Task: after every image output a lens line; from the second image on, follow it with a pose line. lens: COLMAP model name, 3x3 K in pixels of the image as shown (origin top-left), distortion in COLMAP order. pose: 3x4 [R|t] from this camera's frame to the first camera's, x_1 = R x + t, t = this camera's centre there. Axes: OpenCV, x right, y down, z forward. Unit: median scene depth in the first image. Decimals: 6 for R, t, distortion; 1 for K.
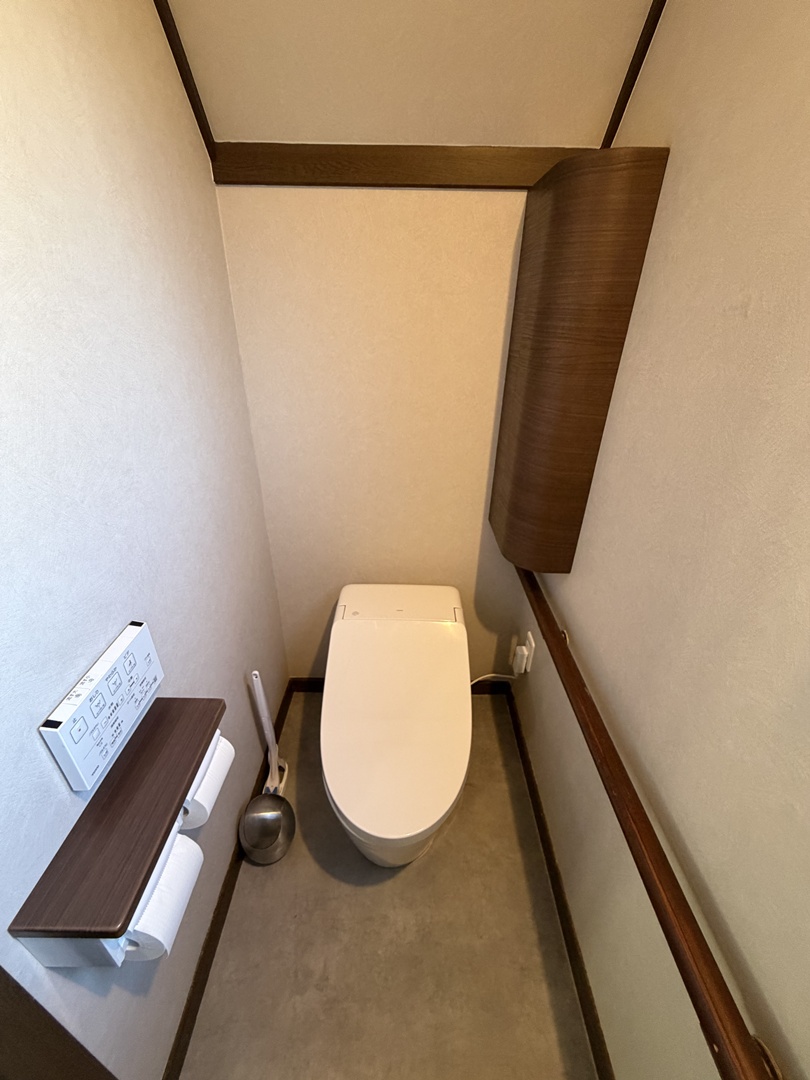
lens RADIAL K [[431.3, 0, 405.0], [0, 431.3, 540.0], [0, 0, 1]] dist [0.000014, -0.000005]
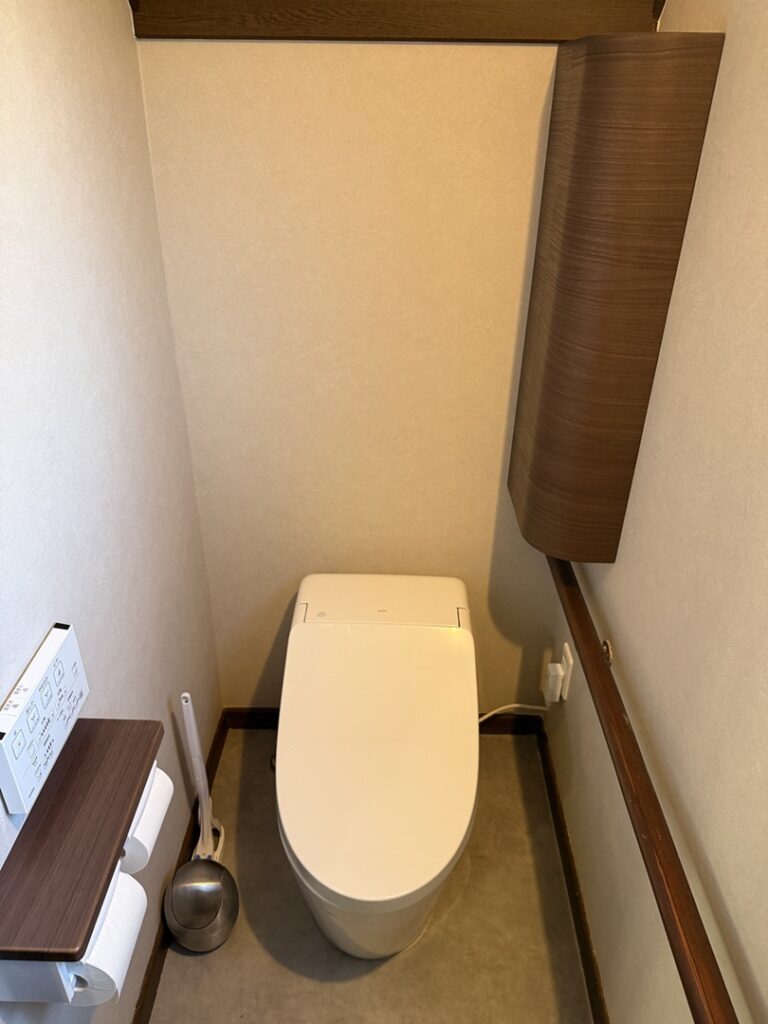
lens RADIAL K [[744.3, 0, 384.0], [0, 744.3, 512.0], [0, 0, 1]] dist [0.094493, -0.124669]
pose [[0.999919, 0.004802, -0.011818, 0.004852], [-0.004462, 0.999580, 0.028641, -0.043985], [0.011950, -0.028586, 0.999520, -0.279374]]
